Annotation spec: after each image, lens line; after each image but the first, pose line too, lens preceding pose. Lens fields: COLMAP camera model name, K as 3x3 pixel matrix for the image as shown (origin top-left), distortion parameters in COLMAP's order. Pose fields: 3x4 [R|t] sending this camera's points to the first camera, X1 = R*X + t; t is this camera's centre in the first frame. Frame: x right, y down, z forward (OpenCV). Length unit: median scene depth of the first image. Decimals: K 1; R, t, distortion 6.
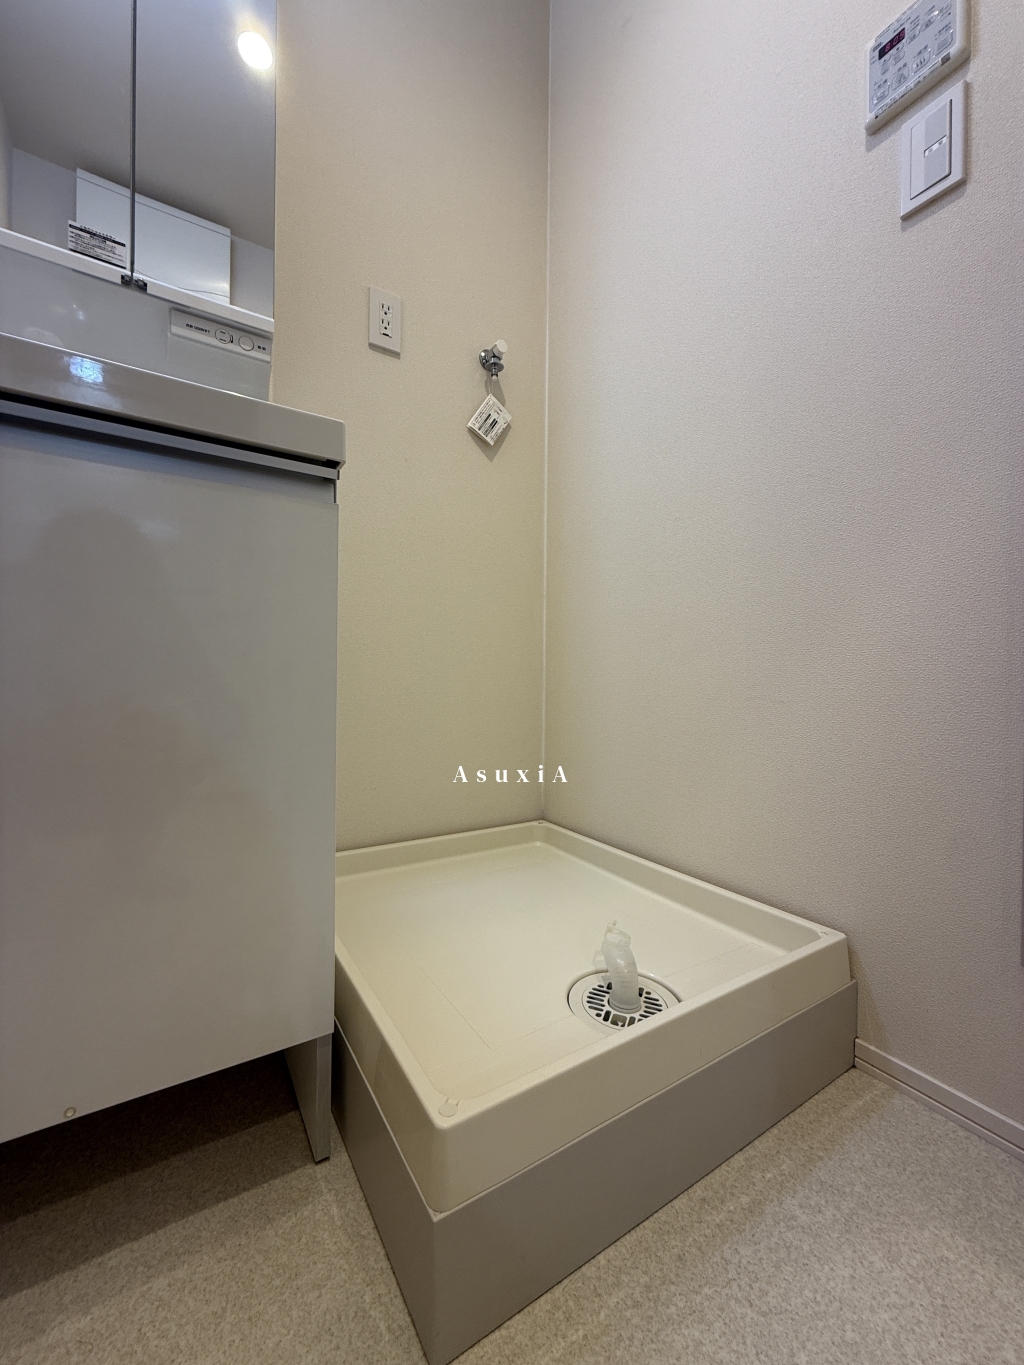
lens RADIAL K [[542.6, 0, 512.9], [0, 542.6, 683.4], [0, 0, 1]] dist [0.000035, -0.000362]
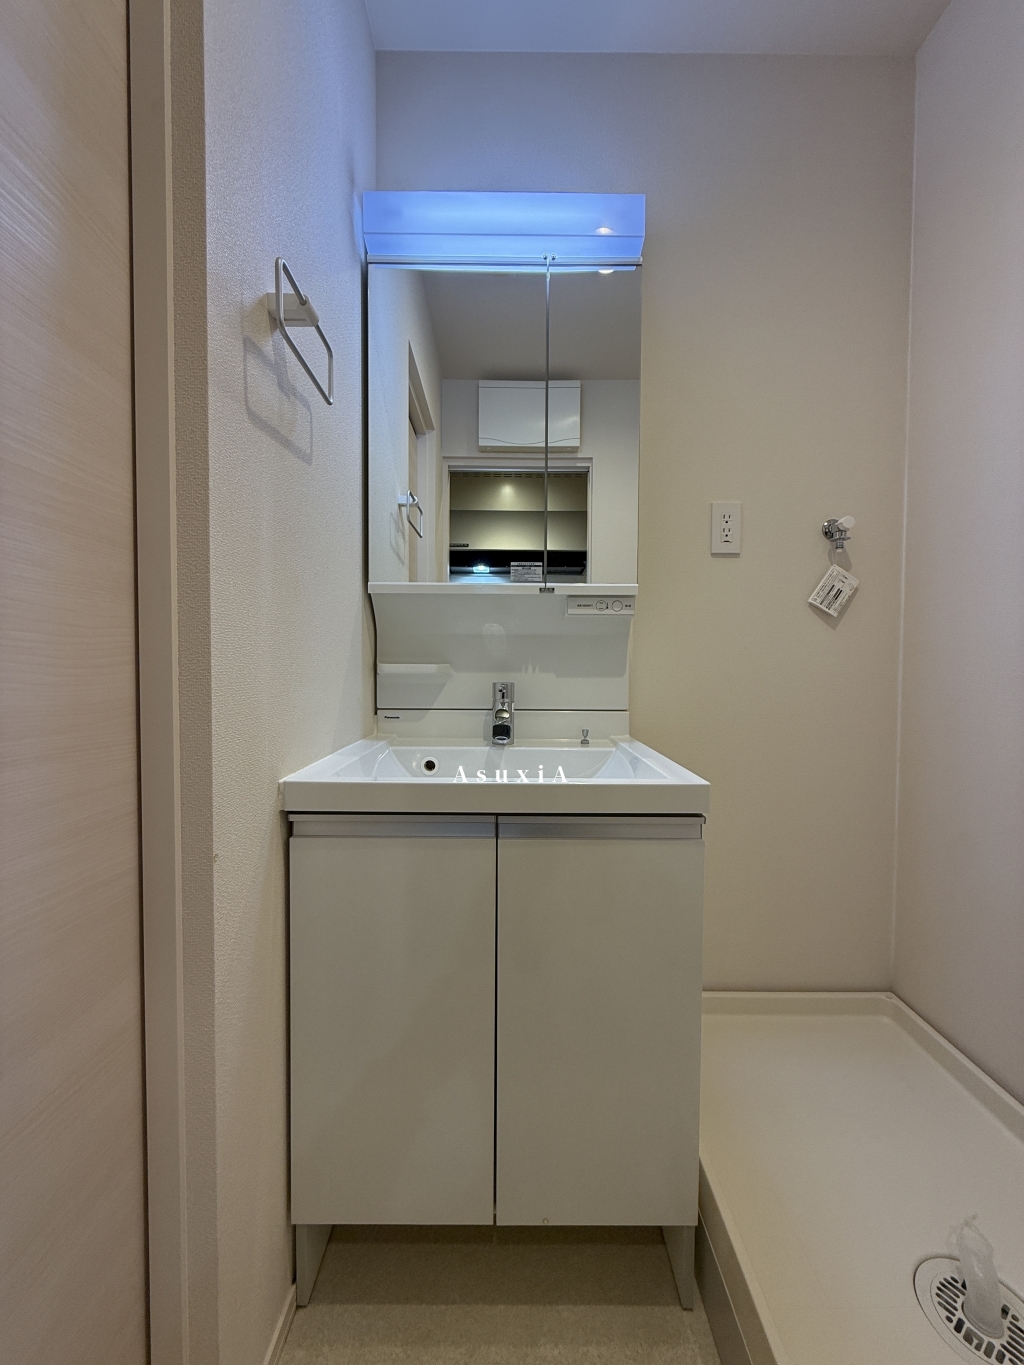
lens RADIAL K [[542.6, 0, 513.9], [0, 542.6, 680.0], [0, 0, 1]] dist [0.000035, -0.000362]
pose [[0.845509, 0.010822, -0.533851, -0.006408], [0.001858, 0.999729, 0.023209, -0.485160], [0.533957, -0.020616, 0.845260, -0.233458]]
